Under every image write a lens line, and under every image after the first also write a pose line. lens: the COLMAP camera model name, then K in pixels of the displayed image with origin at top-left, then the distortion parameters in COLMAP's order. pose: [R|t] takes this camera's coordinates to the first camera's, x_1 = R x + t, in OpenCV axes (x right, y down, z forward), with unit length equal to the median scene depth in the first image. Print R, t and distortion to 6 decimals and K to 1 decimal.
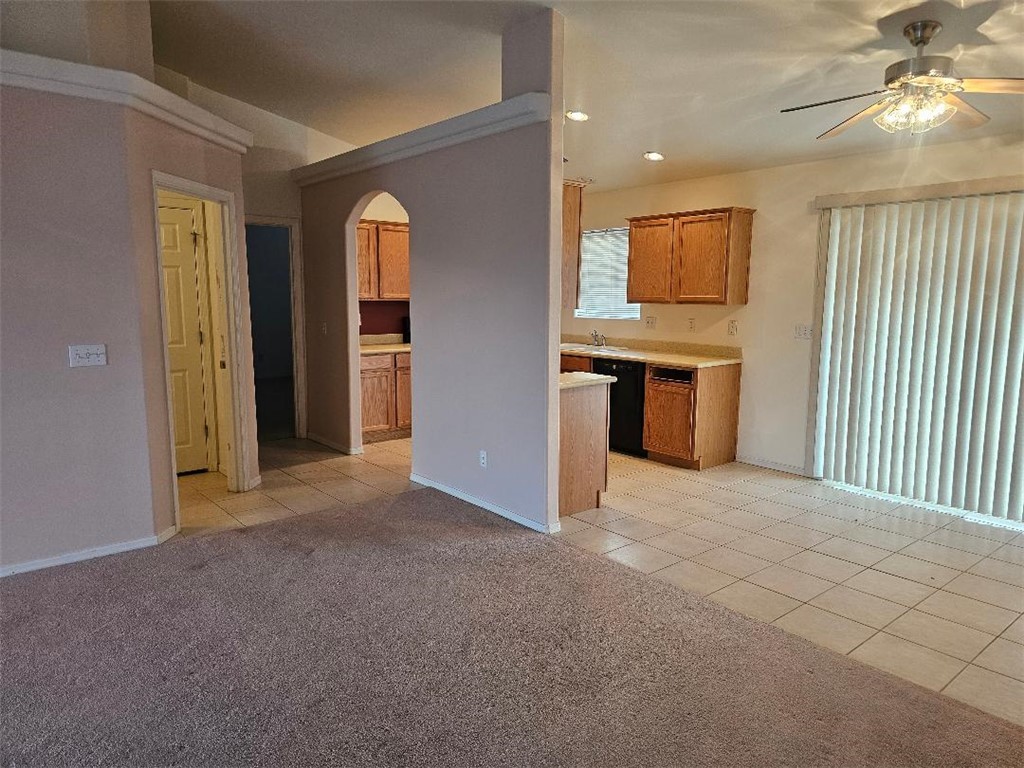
lens RADIAL K [[677.5, 0, 511.7], [0, 677.5, 378.8], [0, 0, 1]] dist [0.046059, -0.022294]
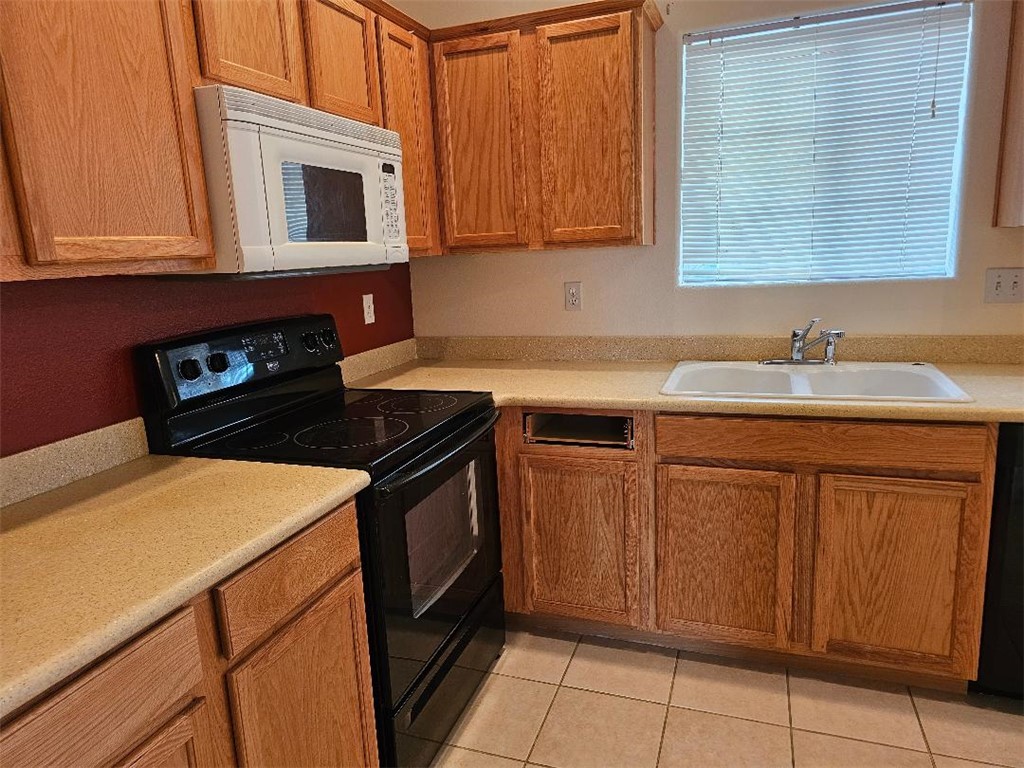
lens RADIAL K [[677.5, 0, 511.7], [0, 677.5, 378.8], [0, 0, 1]] dist [0.046059, -0.022294]
pose [[0.859294, -0.143266, 0.491007, -0.183722], [0.118356, 0.989611, 0.081618, -0.092593], [-0.497599, -0.012020, 0.867324, 0.810898]]
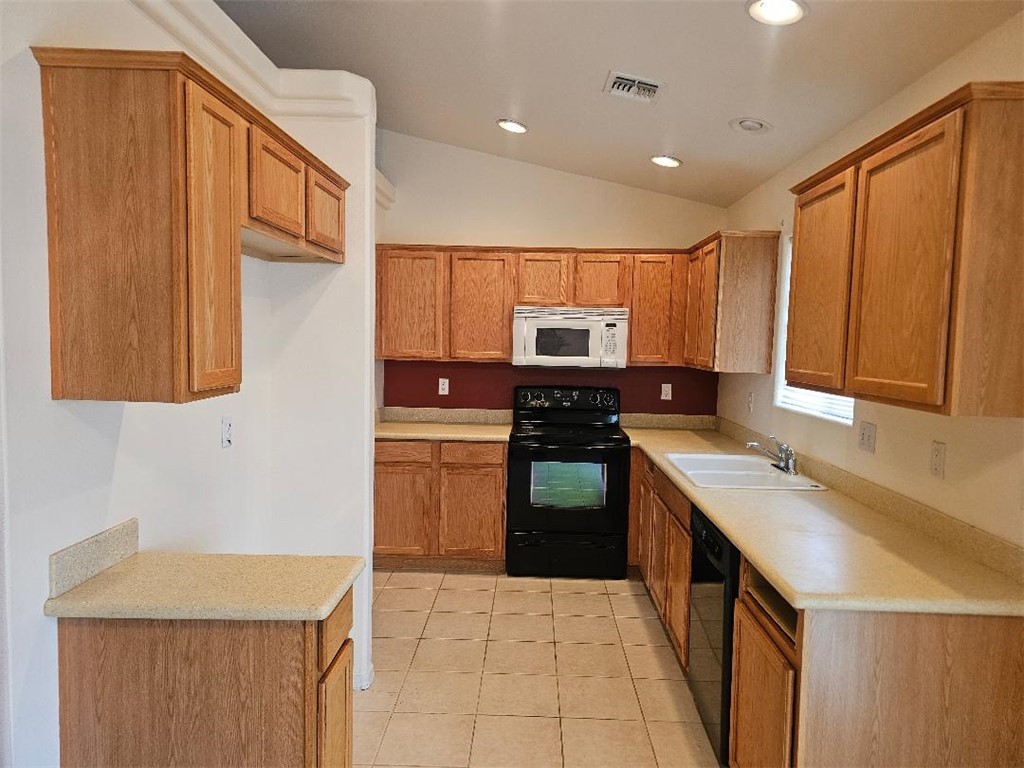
lens RADIAL K [[677.5, 0, 511.7], [0, 677.5, 378.8], [0, 0, 1]] dist [0.046059, -0.022294]
pose [[0.740567, 0.049507, -0.670157, 0.316334], [-0.101859, 0.994029, -0.039129, -0.078704], [0.664218, 0.097239, 0.741187, 0.545938]]
